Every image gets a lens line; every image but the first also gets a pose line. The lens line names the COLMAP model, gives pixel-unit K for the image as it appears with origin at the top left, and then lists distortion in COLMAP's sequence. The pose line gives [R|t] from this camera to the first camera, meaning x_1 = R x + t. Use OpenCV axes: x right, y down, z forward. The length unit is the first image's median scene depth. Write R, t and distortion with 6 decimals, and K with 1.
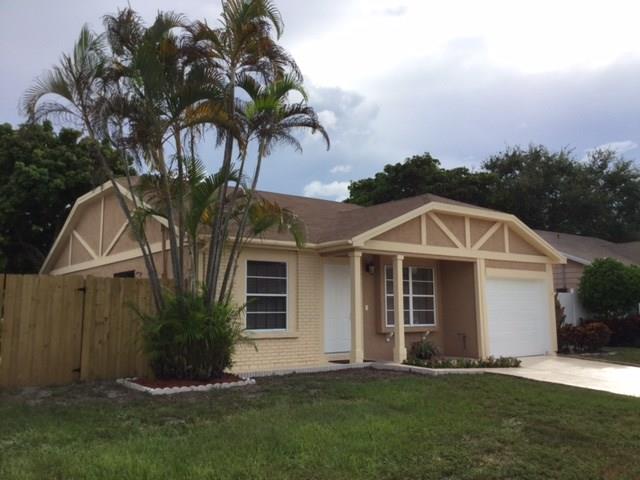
lens RADIAL K [[581.5, 0, 319.8], [0, 581.5, 237.9], [0, 0, 1]] dist [0.120220, -0.247809]
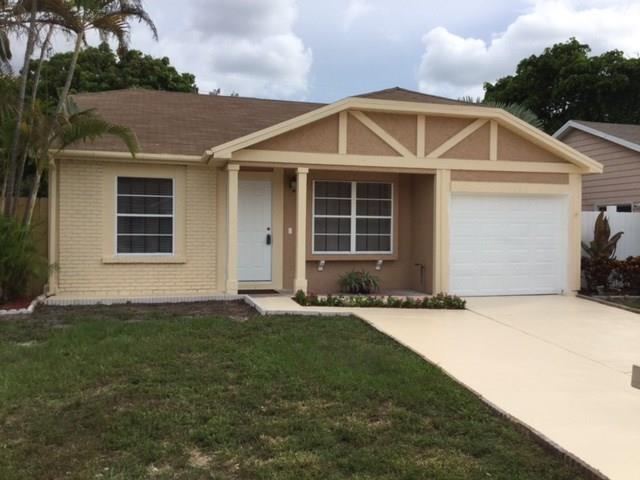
lens RADIAL K [[581.5, 0, 319.8], [0, 581.5, 237.9], [0, 0, 1]] dist [0.120220, -0.247809]
pose [[0.932349, 0.020270, -0.360990, 0.463230], [0.031181, 0.990200, 0.136132, 0.017040], [0.360211, -0.138179, 0.922580, 0.247266]]
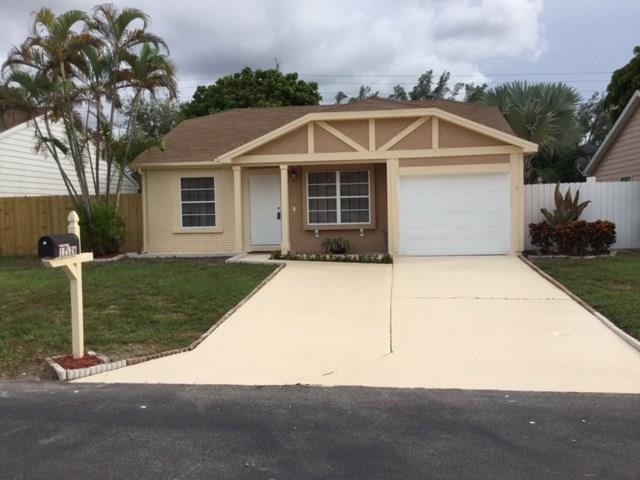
lens RADIAL K [[581.5, 0, 319.8], [0, 581.5, 237.9], [0, 0, 1]] dist [0.120220, -0.247809]
pose [[0.715406, 0.024222, -0.698289, 1.026455], [0.107523, 0.983678, 0.144280, 0.012788], [0.690386, -0.178301, 0.701125, 0.207375]]
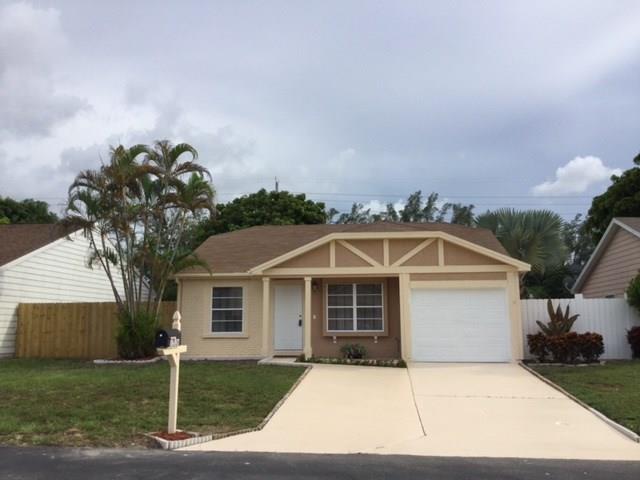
lens RADIAL K [[581.5, 0, 319.8], [0, 581.5, 237.9], [0, 0, 1]] dist [0.120220, -0.247809]
pose [[0.728344, -0.095040, -0.678588, 1.081335], [0.088617, 0.995082, -0.044253, 0.001724], [0.679457, -0.027903, 0.733184, 0.051377]]
